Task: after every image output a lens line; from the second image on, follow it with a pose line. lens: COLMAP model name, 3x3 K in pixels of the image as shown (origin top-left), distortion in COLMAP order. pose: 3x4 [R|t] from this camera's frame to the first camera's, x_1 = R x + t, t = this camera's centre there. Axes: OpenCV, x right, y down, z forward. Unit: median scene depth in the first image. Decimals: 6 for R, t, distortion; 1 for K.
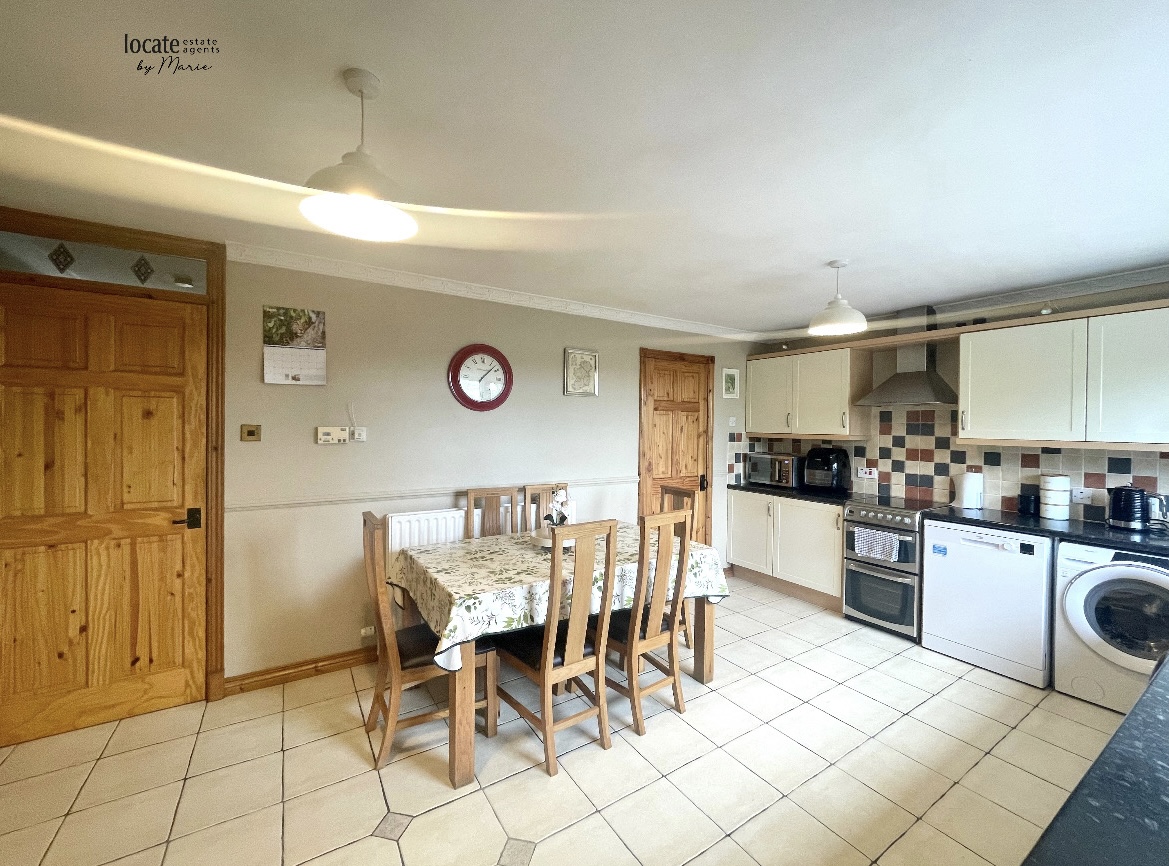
lens RADIAL K [[475.0, 0, 584.5], [0, 475.0, 433.0], [0, 0, 1]] dist [-0.000668, -0.000155]
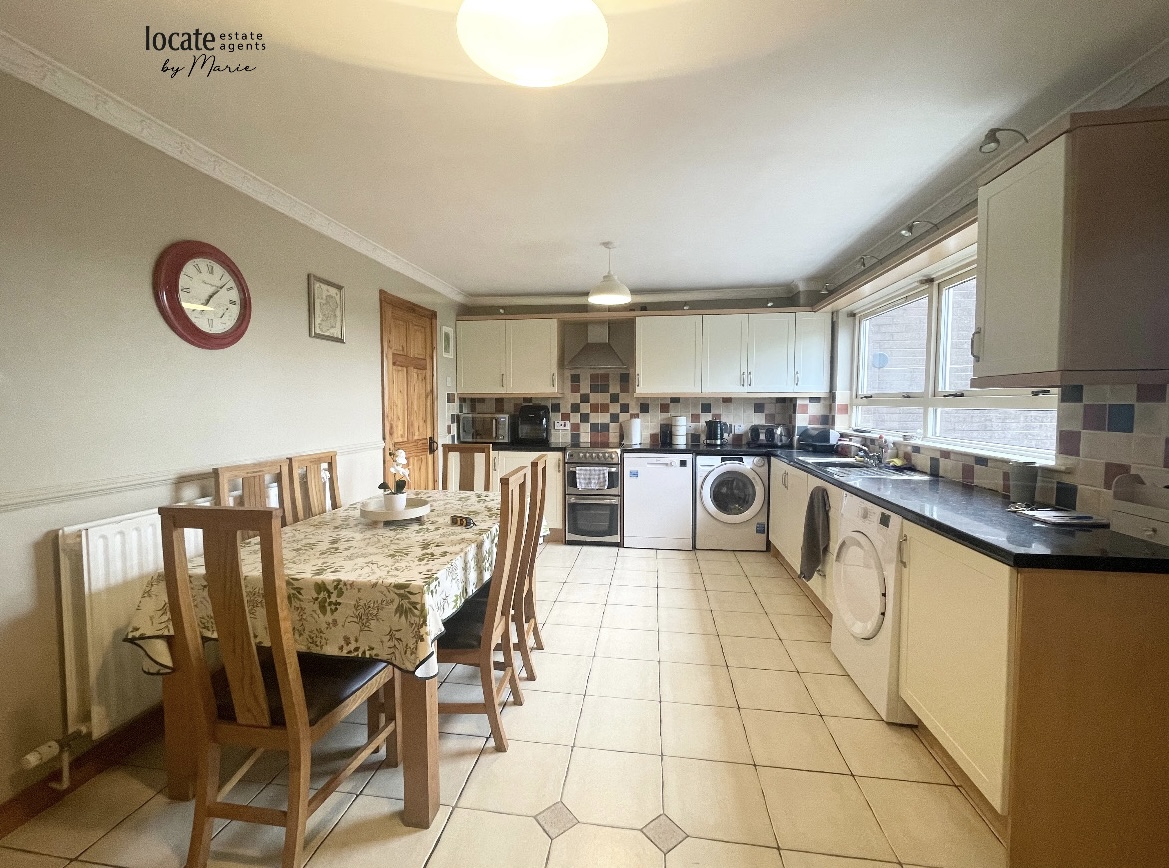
lens RADIAL K [[495.0, 0, 584.2], [0, 495.0, 430.3], [0, 0, 1]] dist [0.001245, 0.000030]
pose [[0.650024, -0.054420, 0.757963, -0.396122], [0.021614, 0.998353, 0.053143, 0.038712], [-0.759607, -0.018162, 0.650129, 0.171127]]
